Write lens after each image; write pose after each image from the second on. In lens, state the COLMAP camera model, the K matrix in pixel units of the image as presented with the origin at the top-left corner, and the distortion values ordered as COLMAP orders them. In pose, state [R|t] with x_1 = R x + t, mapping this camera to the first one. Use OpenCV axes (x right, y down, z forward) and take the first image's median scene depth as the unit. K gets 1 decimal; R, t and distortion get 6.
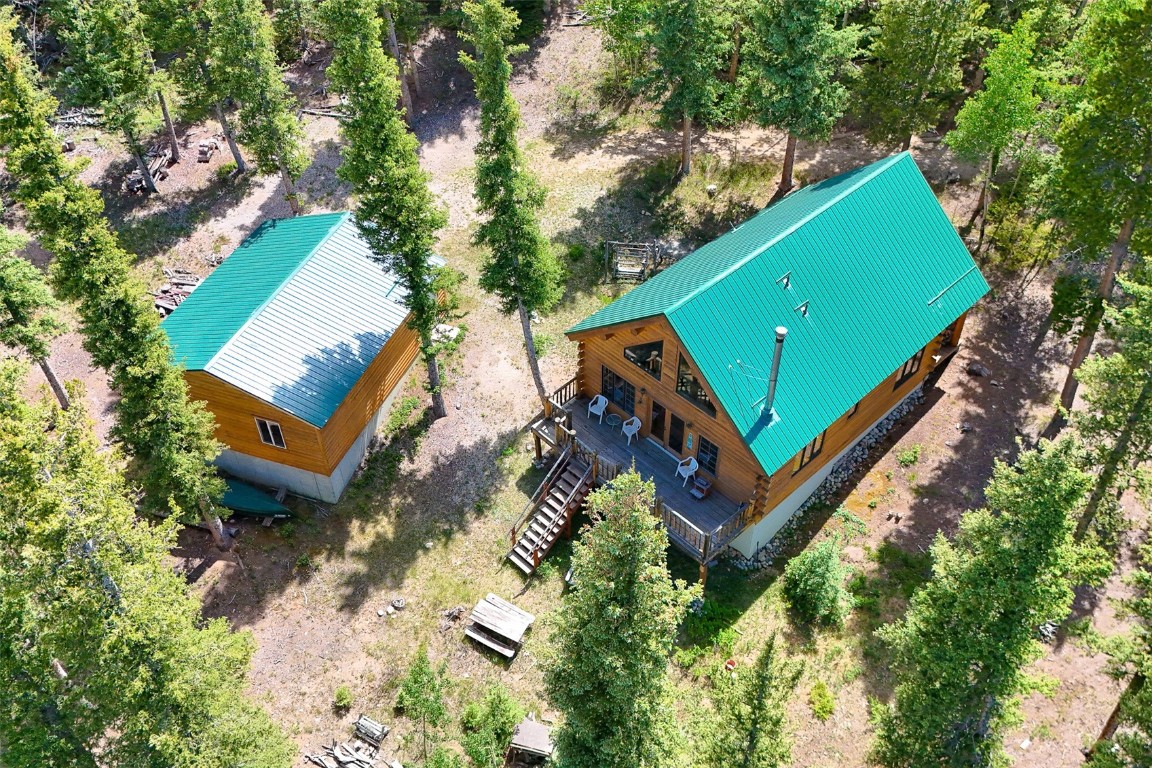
lens RADIAL K [[993.8, 0, 611.5], [0, 993.8, 383.4], [0, 0, 1]] dist [0.055045, 0.001303]
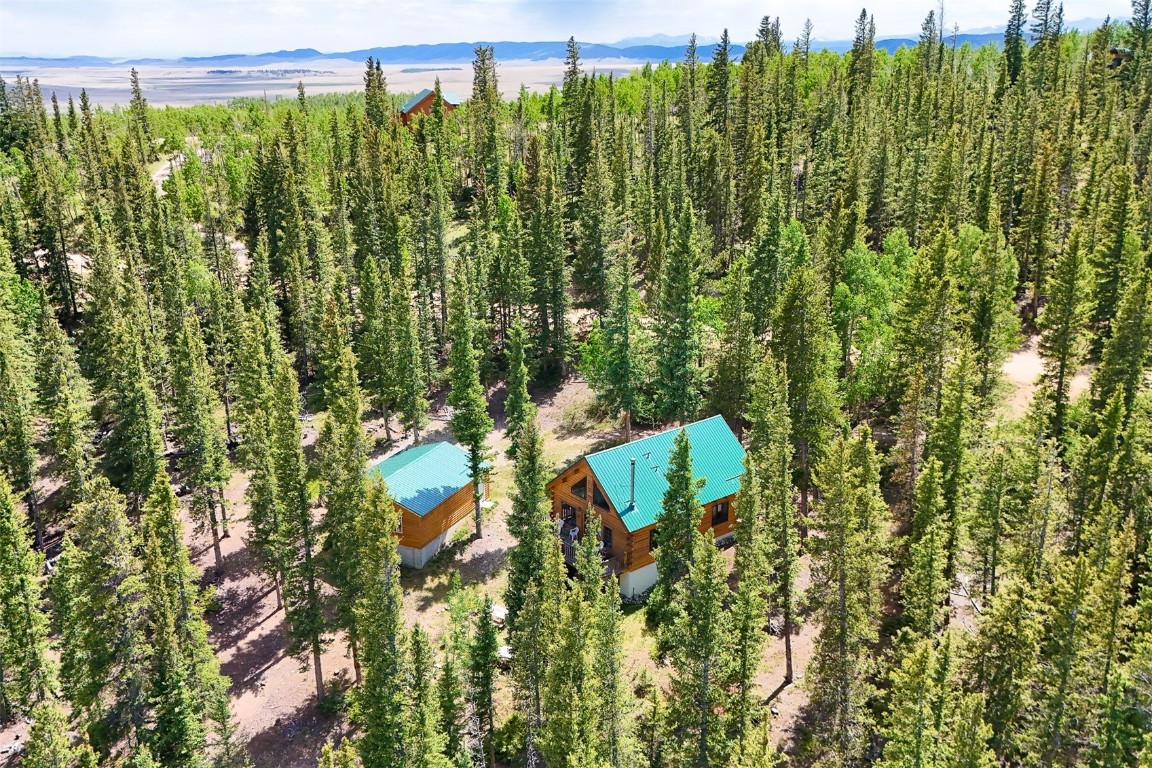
lens RADIAL K [[993.8, 0, 611.5], [0, 993.8, 383.4], [0, 0, 1]] dist [0.055045, 0.001303]
pose [[0.996934, 0.022199, -0.075027, 0.223816], [-0.053562, 0.892631, -0.447595, 0.626177], [0.057035, 0.450242, 0.891083, -0.840696]]
